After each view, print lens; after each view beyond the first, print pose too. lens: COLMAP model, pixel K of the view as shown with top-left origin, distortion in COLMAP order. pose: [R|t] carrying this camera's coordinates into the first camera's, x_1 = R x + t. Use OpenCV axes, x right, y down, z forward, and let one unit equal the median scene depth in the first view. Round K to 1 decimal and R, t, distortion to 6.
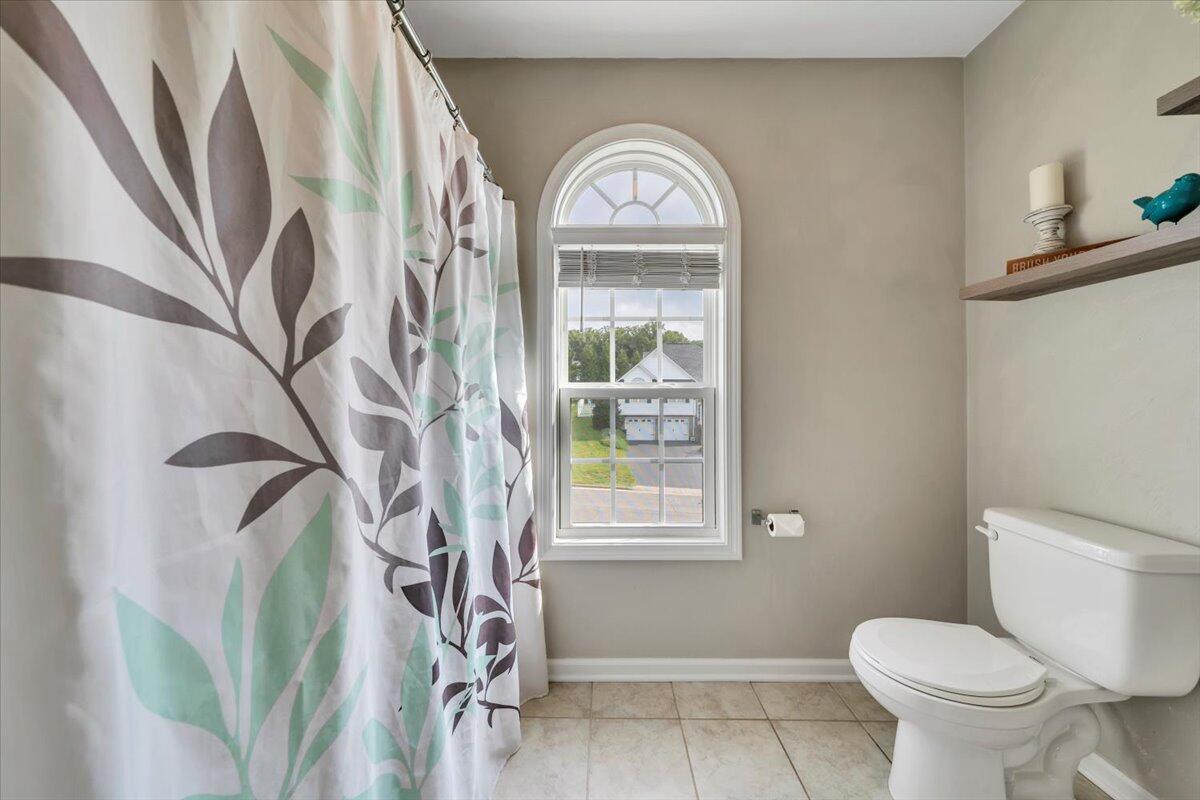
lens RADIAL K [[413.0, 0, 602.4], [0, 413.0, 393.7], [0, 0, 1]] dist [0.003153, 0.000242]
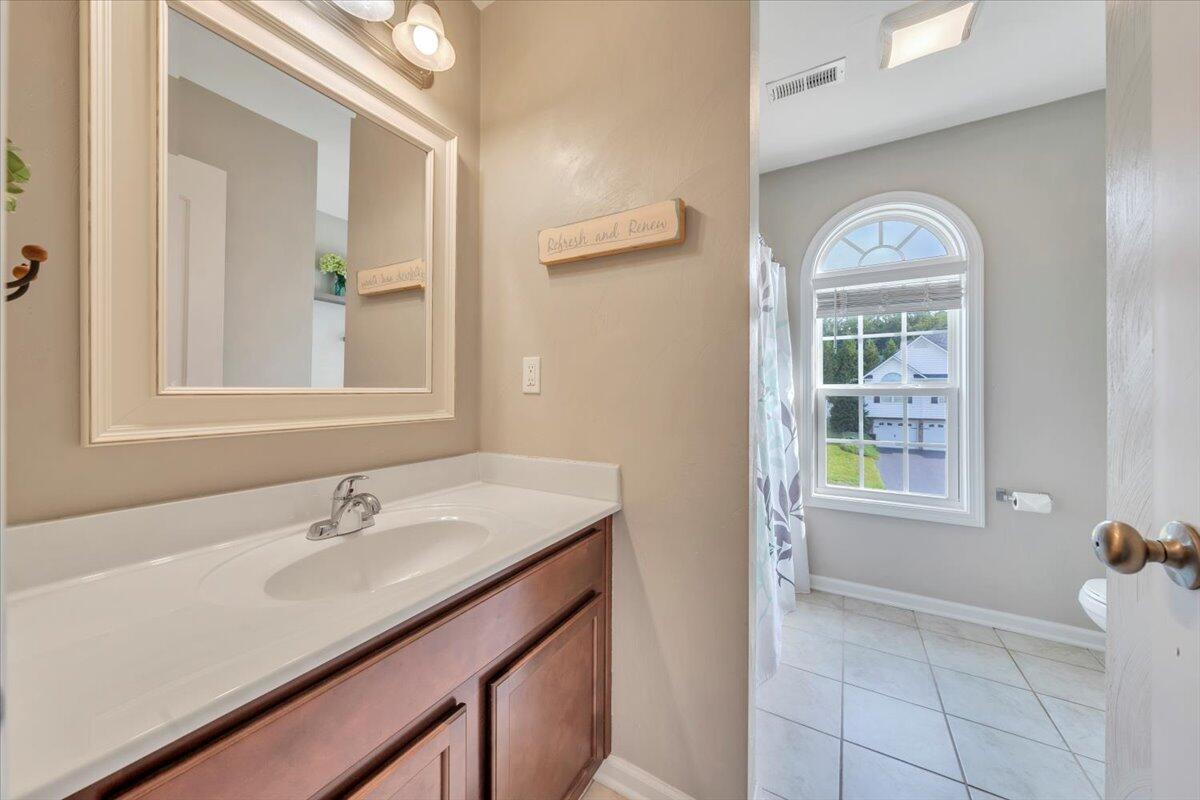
lens RADIAL K [[413.0, 0, 603.8], [0, 413.0, 390.1], [0, 0, 1]] dist [0.003153, 0.000242]
pose [[0.862214, 0.000139, -0.506544, -0.016497], [-0.003797, 0.999974, -0.006189, 0.003691], [0.506529, 0.007260, 0.862192, -0.648096]]
